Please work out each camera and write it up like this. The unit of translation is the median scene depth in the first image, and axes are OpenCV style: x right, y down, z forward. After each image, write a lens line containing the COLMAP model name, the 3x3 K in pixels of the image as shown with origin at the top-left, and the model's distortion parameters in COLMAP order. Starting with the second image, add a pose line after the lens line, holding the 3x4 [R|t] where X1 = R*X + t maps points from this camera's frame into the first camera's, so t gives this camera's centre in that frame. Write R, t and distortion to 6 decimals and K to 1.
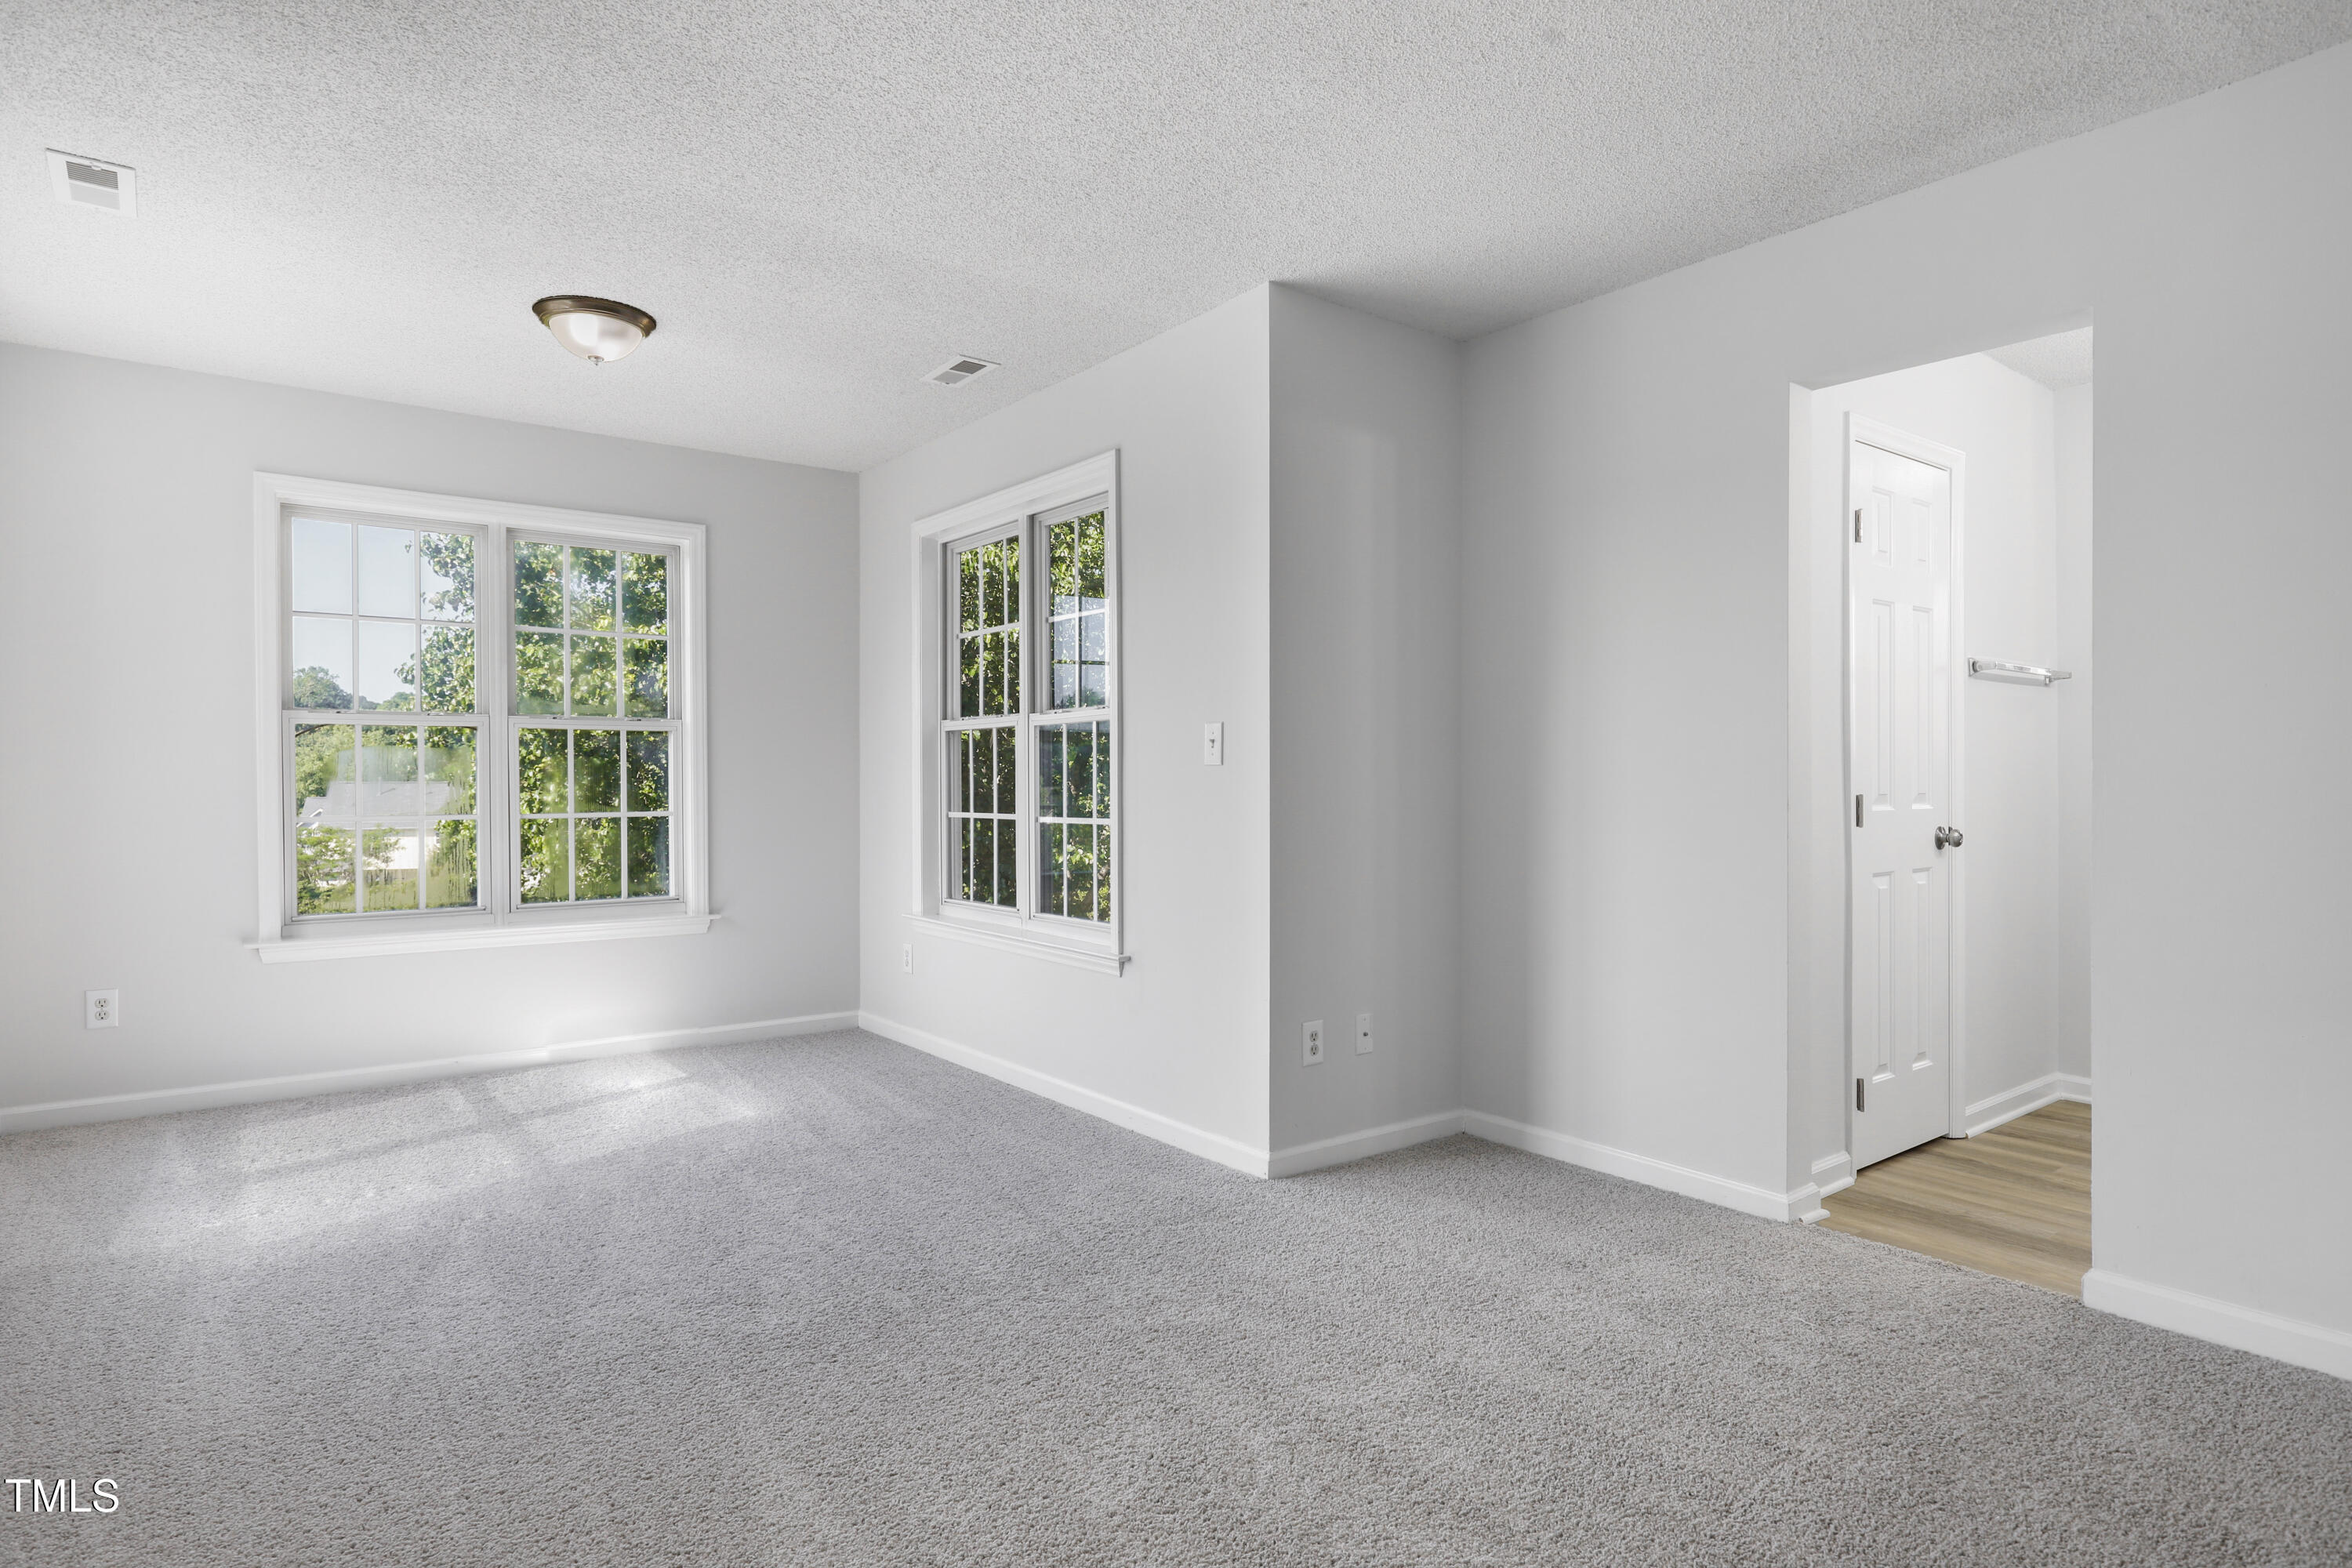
lens RADIAL K [[1287.4, 0, 1202.3], [0, 1287.4, 785.5], [0, 0, 1]] dist [0.002023, 0.000149]
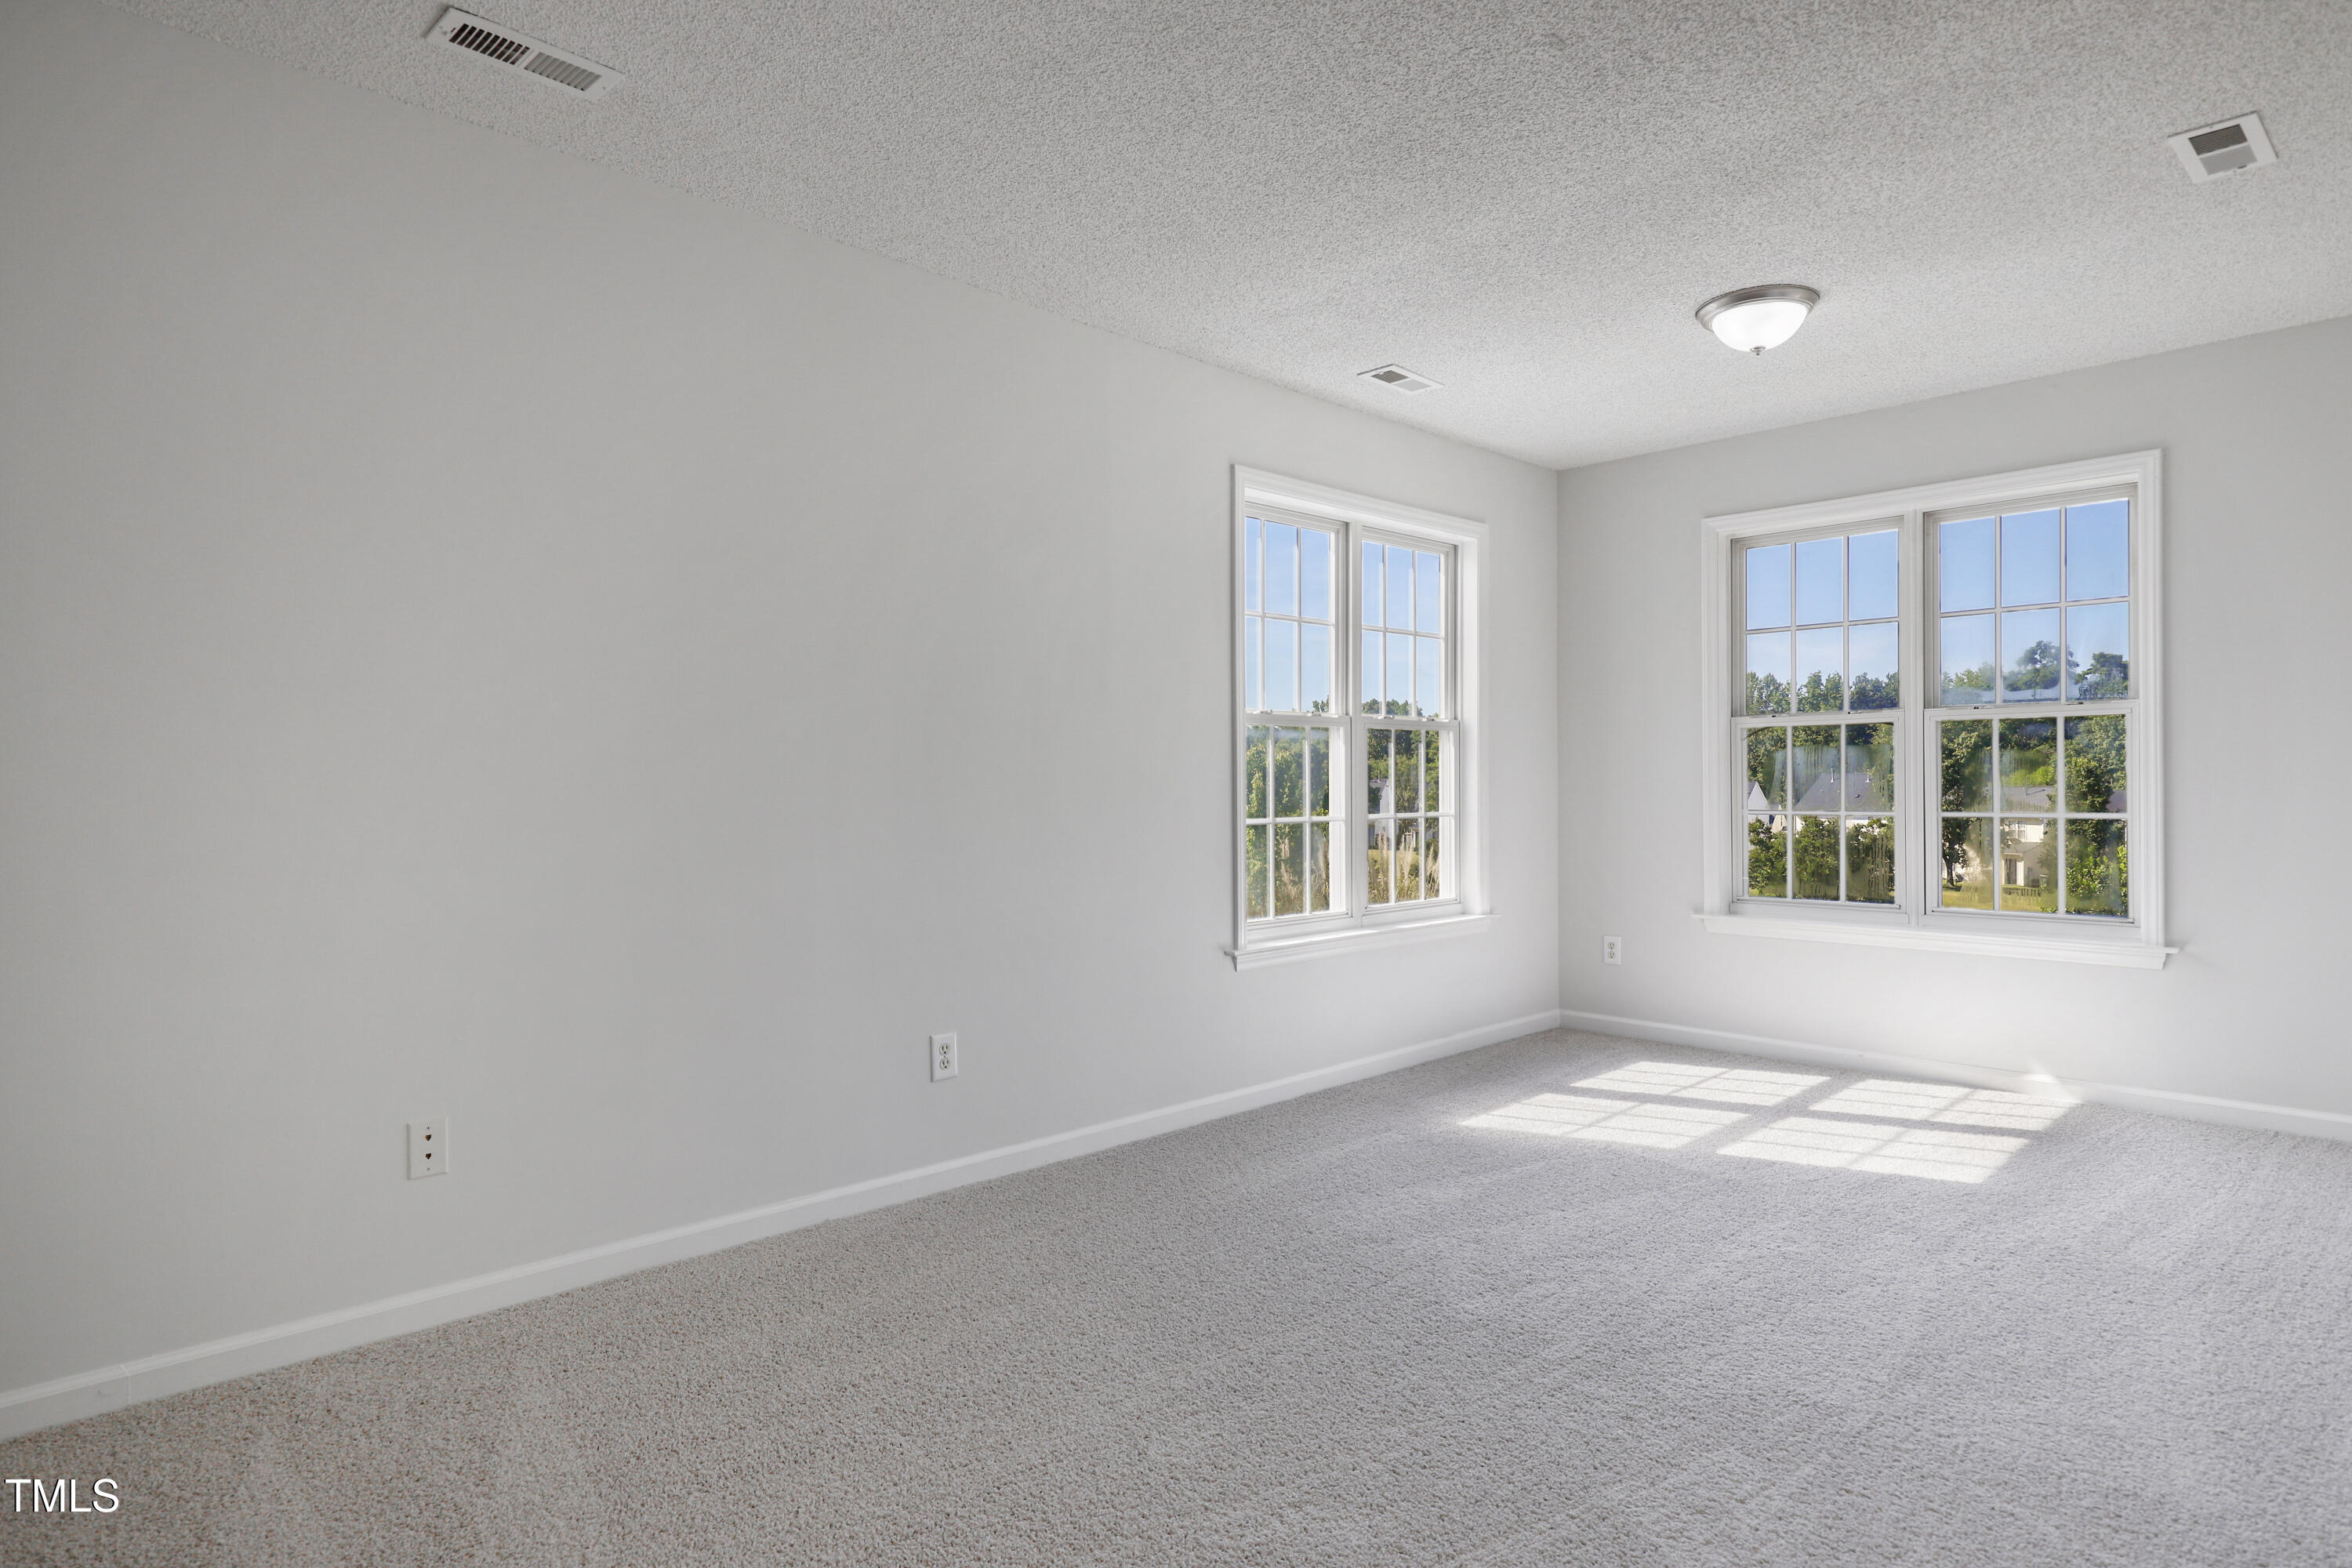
lens RADIAL K [[1287.4, 0, 1202.3], [0, 1287.4, 785.5], [0, 0, 1]] dist [0.002023, 0.000149]
pose [[0.114824, 0.002051, -0.993384, 0.394327], [0.003562, 0.999991, 0.002476, -0.001662], [0.993379, -0.003823, 0.114815, 0.399623]]
